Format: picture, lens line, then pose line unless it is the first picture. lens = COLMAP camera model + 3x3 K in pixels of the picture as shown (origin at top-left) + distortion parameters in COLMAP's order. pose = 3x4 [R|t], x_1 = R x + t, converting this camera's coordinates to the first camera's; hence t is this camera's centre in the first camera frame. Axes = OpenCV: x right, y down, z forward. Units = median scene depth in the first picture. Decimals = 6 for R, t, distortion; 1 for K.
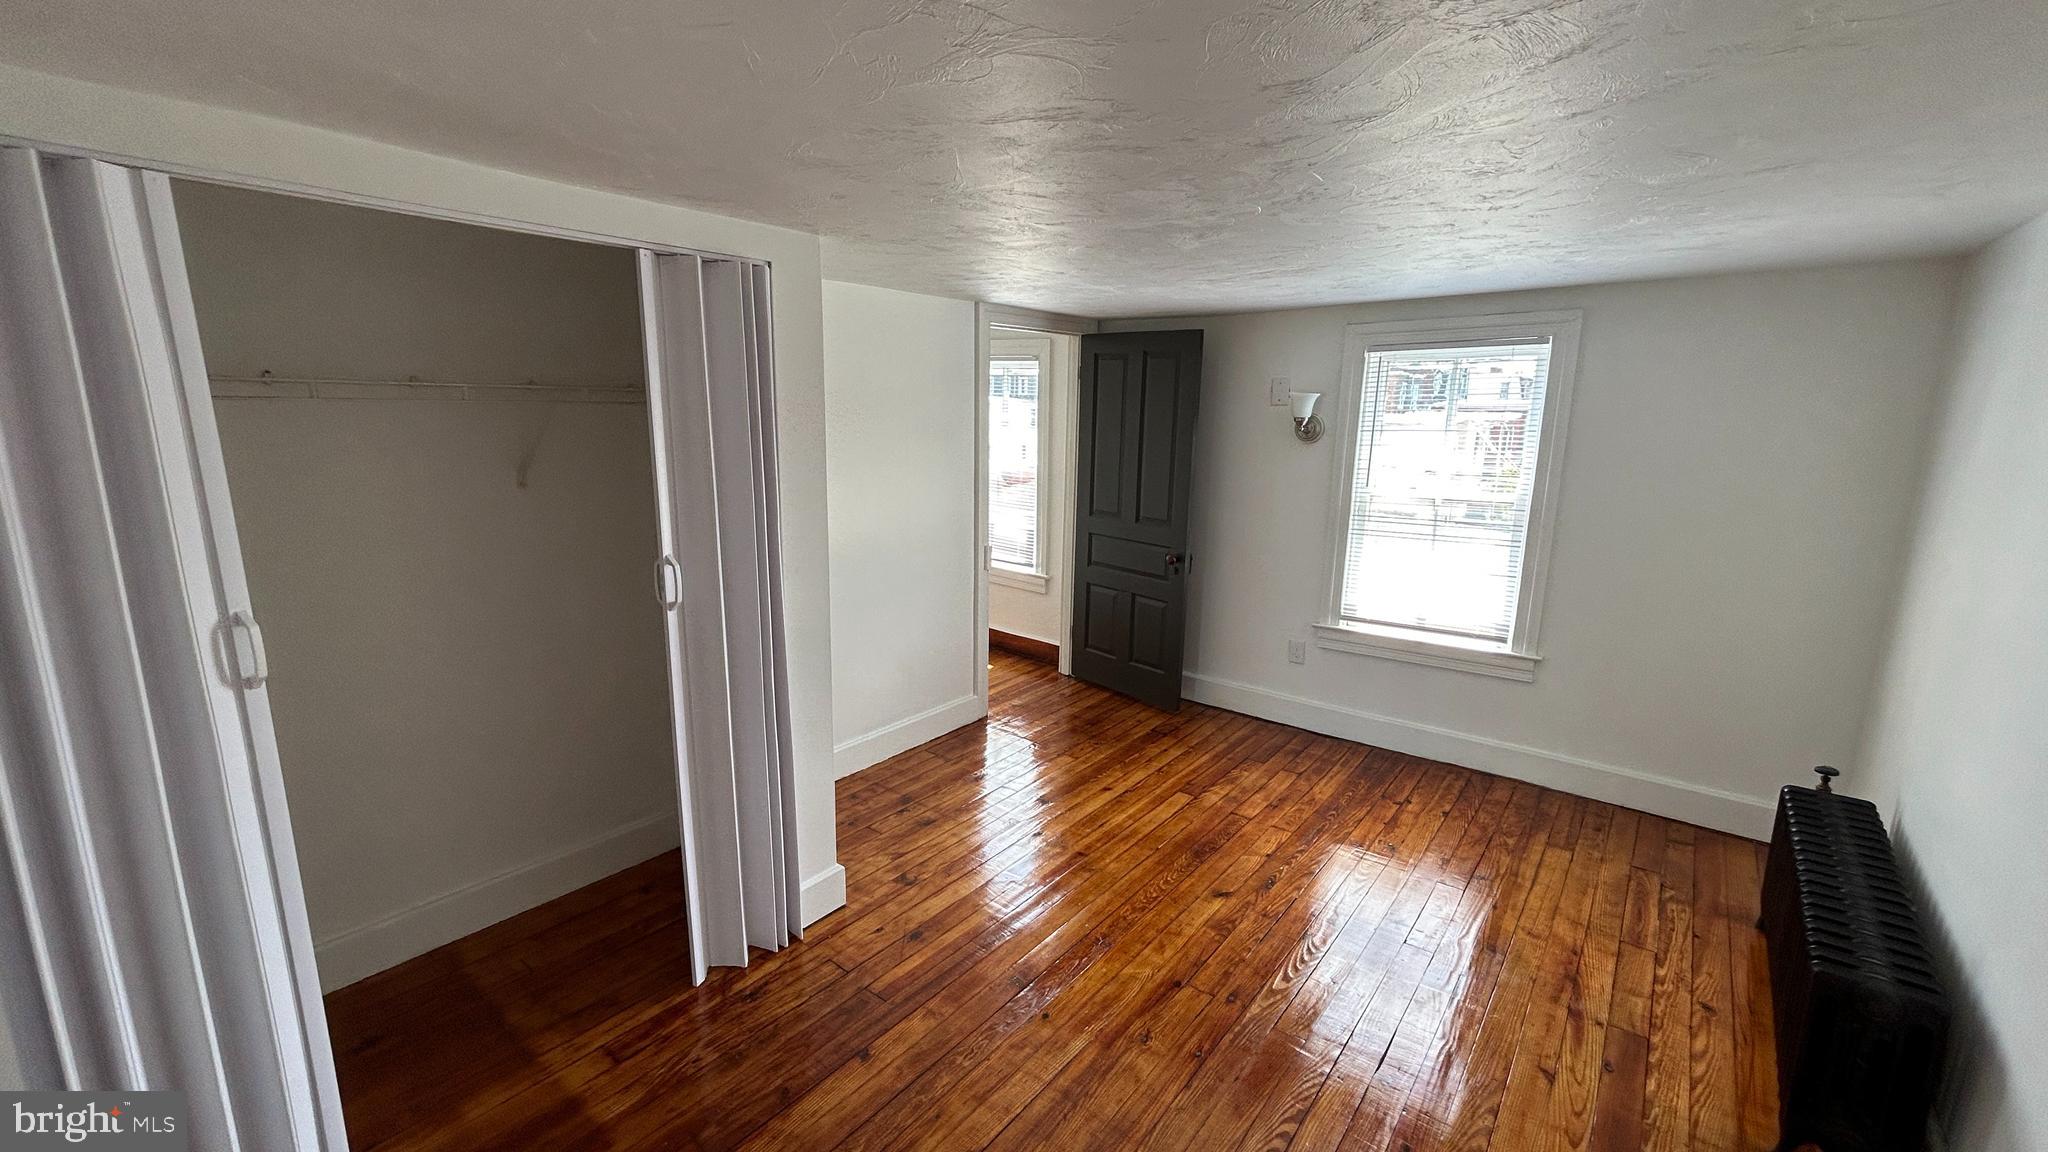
lens RADIAL K [[828.1, 0, 1019.3], [0, 828.1, 576.4], [0, 0, 1]] dist [-0.001281, 0.002635]
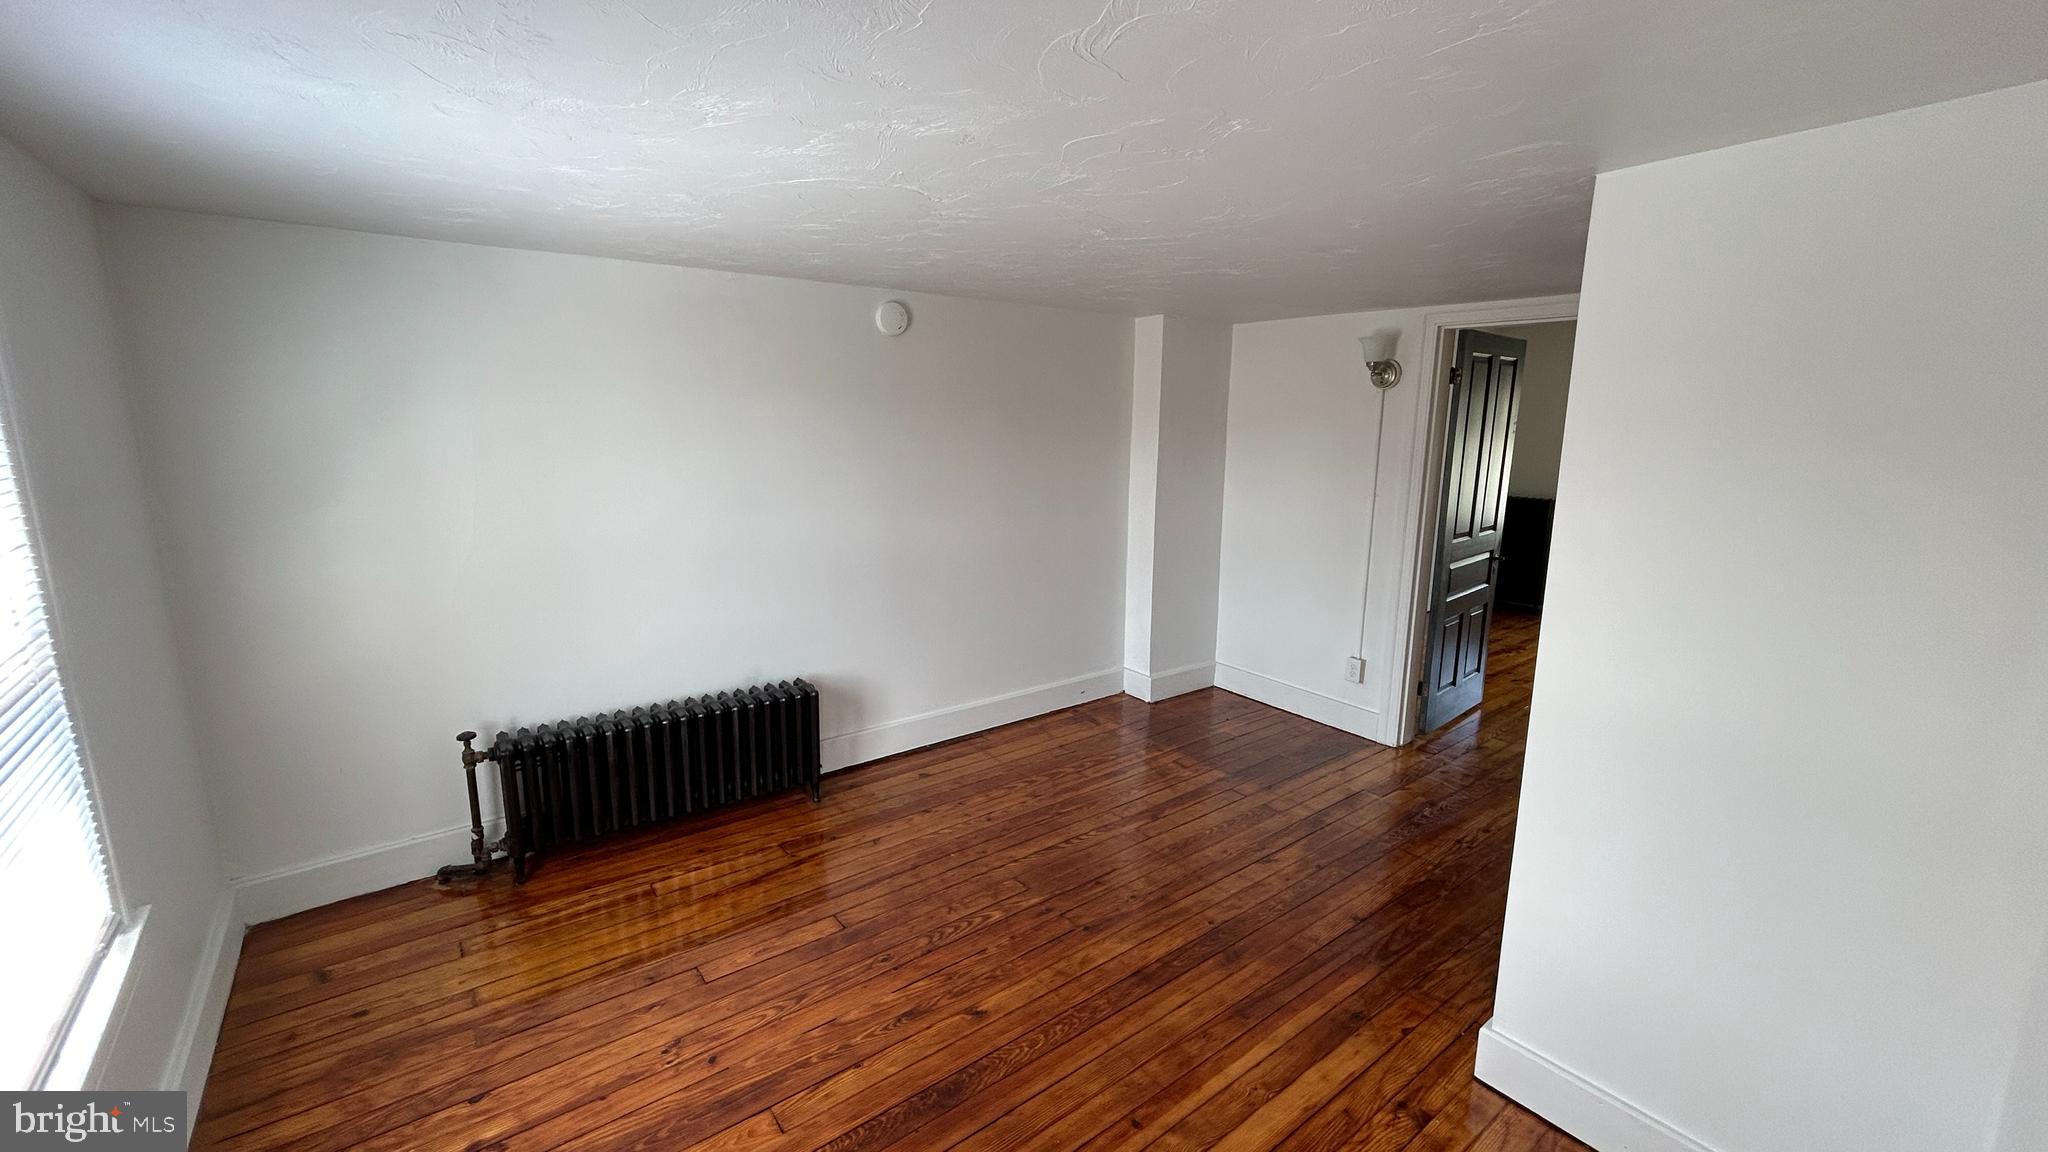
lens RADIAL K [[828.1, 0, 1016.6], [0, 828.1, 571.8], [0, 0, 1]] dist [-0.001281, 0.002635]
pose [[-0.970876, -0.067857, 0.229772, 0.055861], [0.025079, 0.924998, 0.379144, -0.348244], [-0.238266, 0.373864, -0.896357, 1.712678]]
